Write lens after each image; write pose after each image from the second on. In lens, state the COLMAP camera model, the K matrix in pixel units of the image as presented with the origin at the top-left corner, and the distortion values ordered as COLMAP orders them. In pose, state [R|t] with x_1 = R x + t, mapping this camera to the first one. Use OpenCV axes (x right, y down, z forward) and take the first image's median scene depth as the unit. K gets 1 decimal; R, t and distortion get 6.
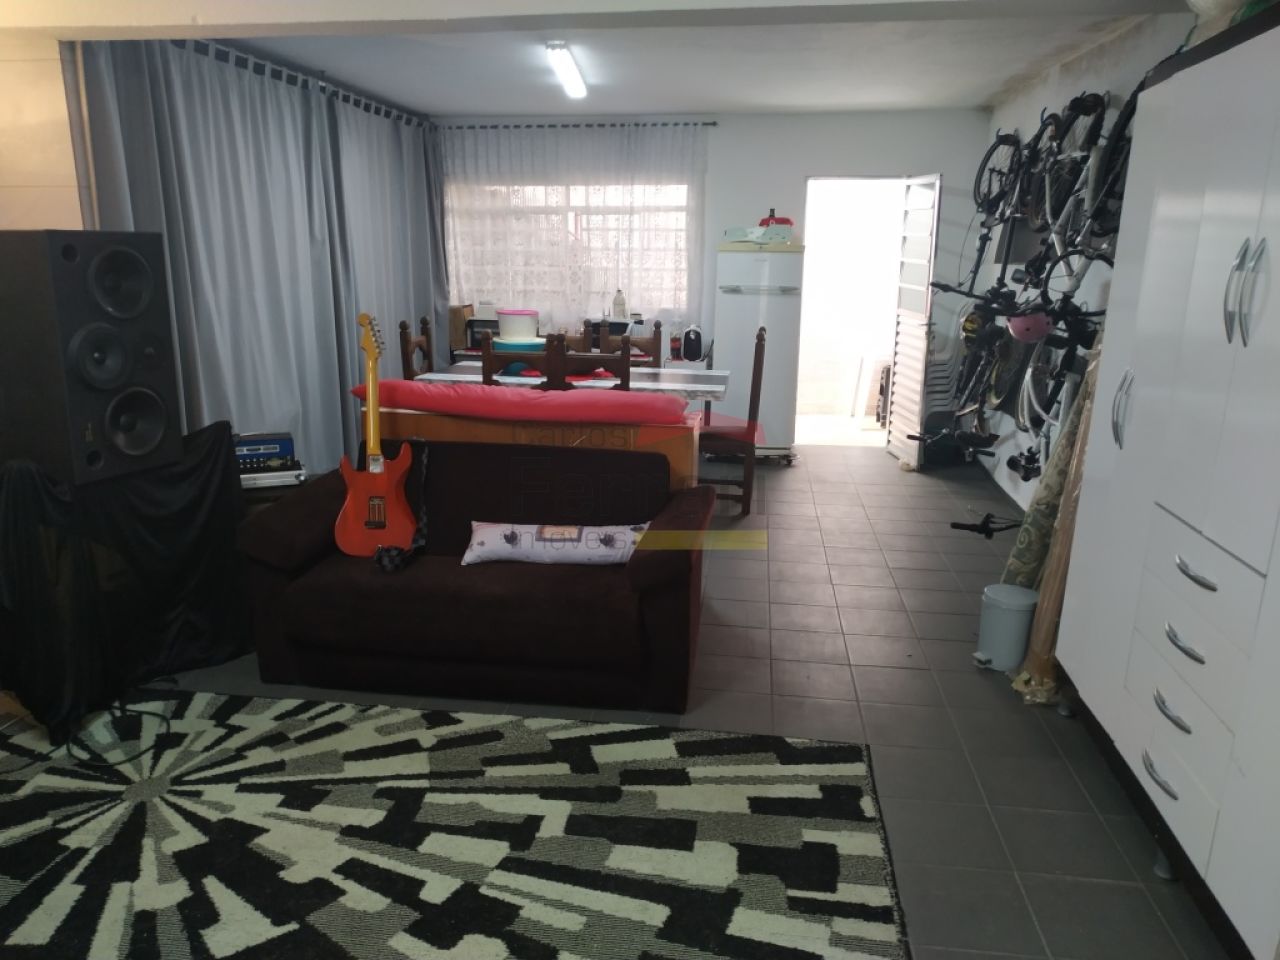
lens RADIAL K [[915.9, 0, 632.8], [0, 915.9, 476.1], [0, 0, 1]] dist [0.048005, -0.075441]
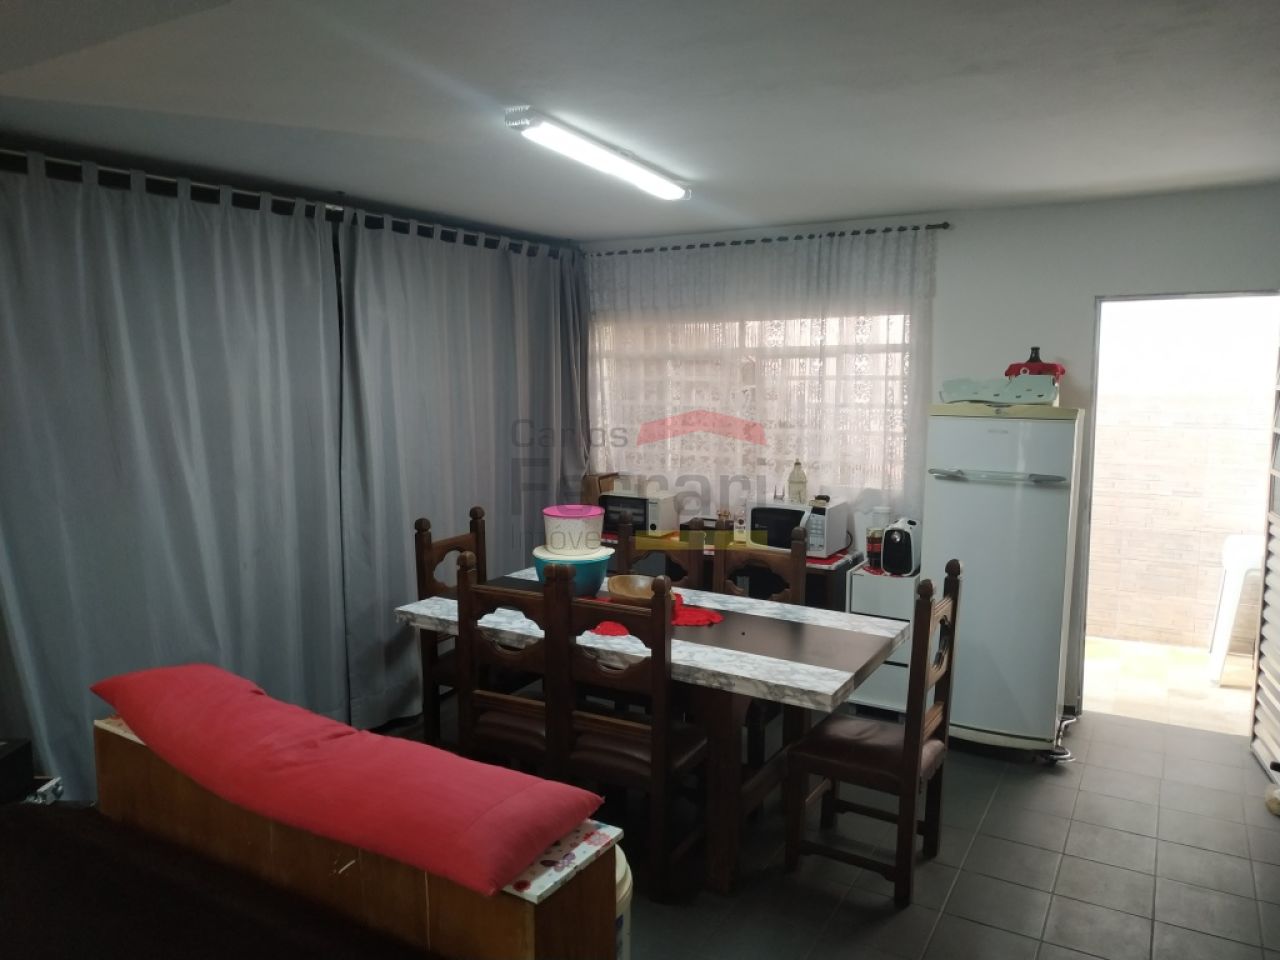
lens RADIAL K [[915.9, 0, 632.8], [0, 915.9, 476.1], [0, 0, 1]] dist [0.048005, -0.075441]
pose [[0.922490, 0.035029, -0.384429, 0.137947], [-0.080467, 0.991447, -0.102751, -0.110298], [0.377542, 0.125721, 0.917418, 0.310017]]
